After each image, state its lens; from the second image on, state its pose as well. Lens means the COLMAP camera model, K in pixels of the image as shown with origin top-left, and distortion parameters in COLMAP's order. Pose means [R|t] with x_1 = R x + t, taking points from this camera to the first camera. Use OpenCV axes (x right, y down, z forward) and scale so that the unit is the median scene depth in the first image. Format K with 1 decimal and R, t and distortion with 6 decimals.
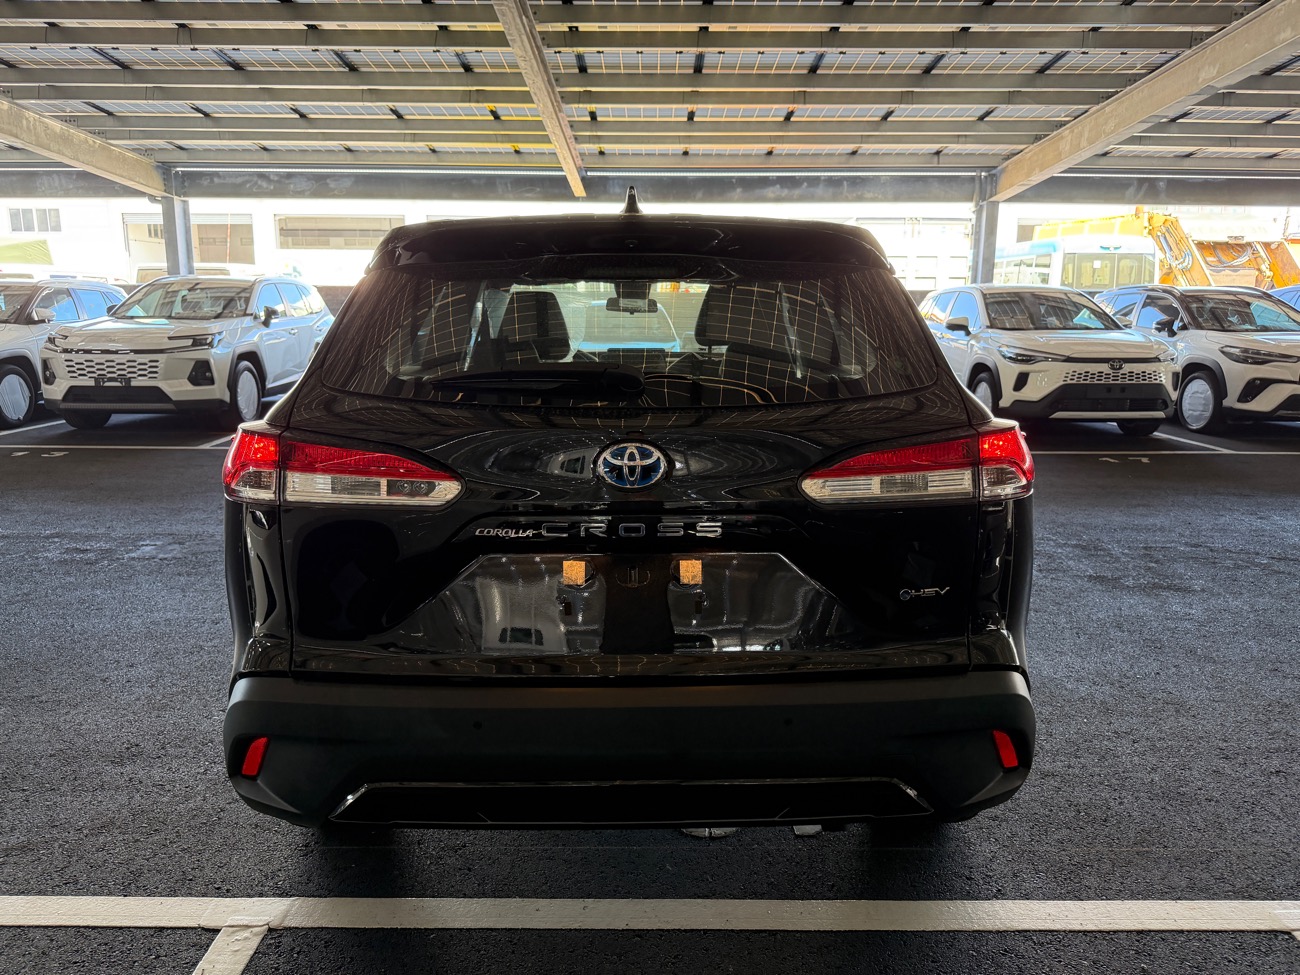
lens RADIAL K [[928.8, 0, 654.2], [0, 928.8, 491.2], [0, 0, 1]] dist [0.016563, -0.017849]
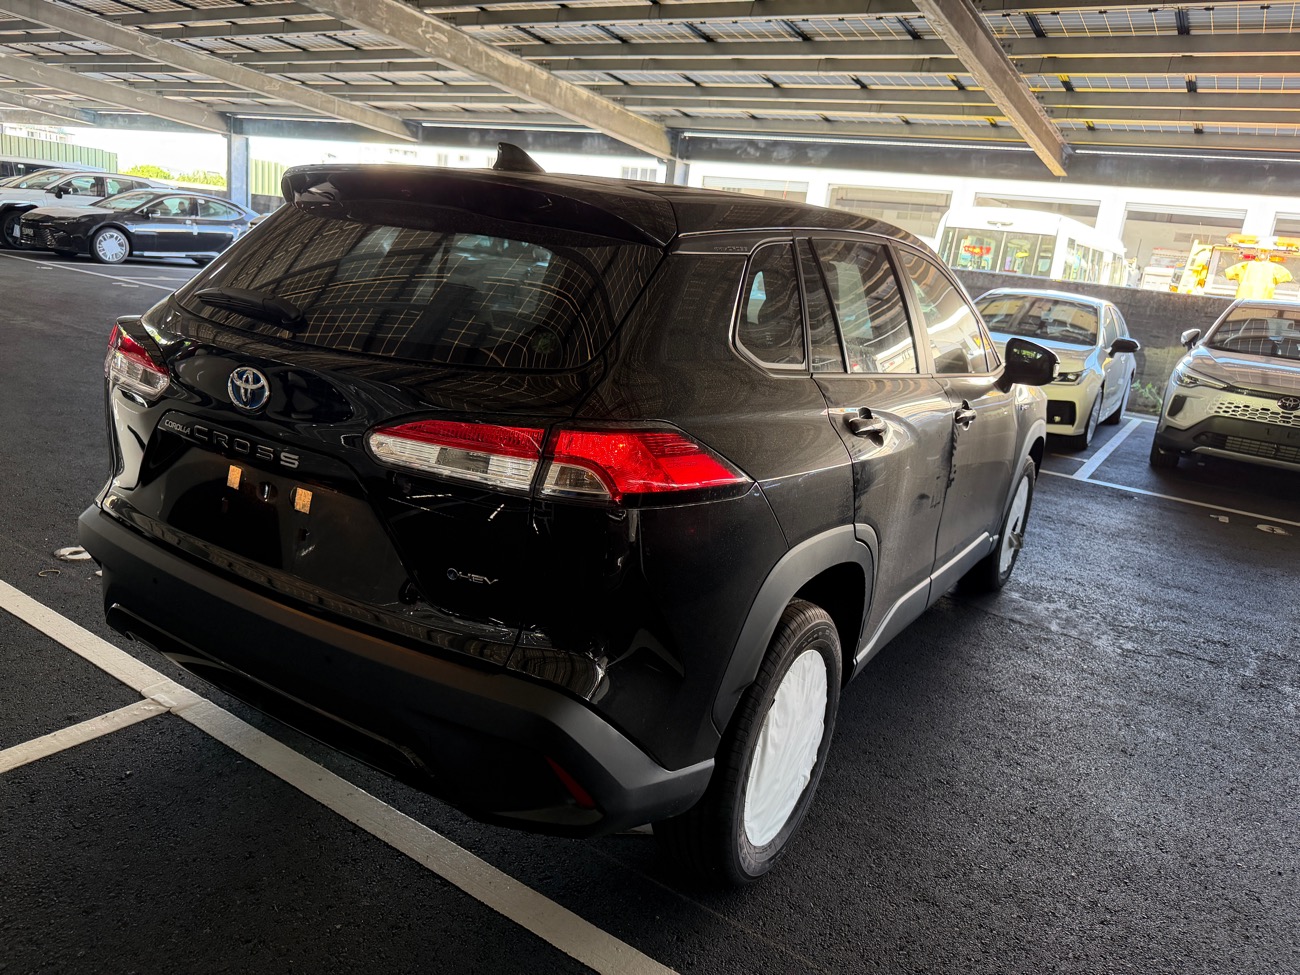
lens RADIAL K [[928.8, 0, 641.4], [0, 928.8, 491.5], [0, 0, 1]] dist [0.016563, -0.017849]
pose [[0.832188, 0.224661, -0.506943, 0.157146], [-0.211584, 0.973727, 0.084194, -0.016457], [0.512539, 0.037196, 0.857858, 0.046996]]
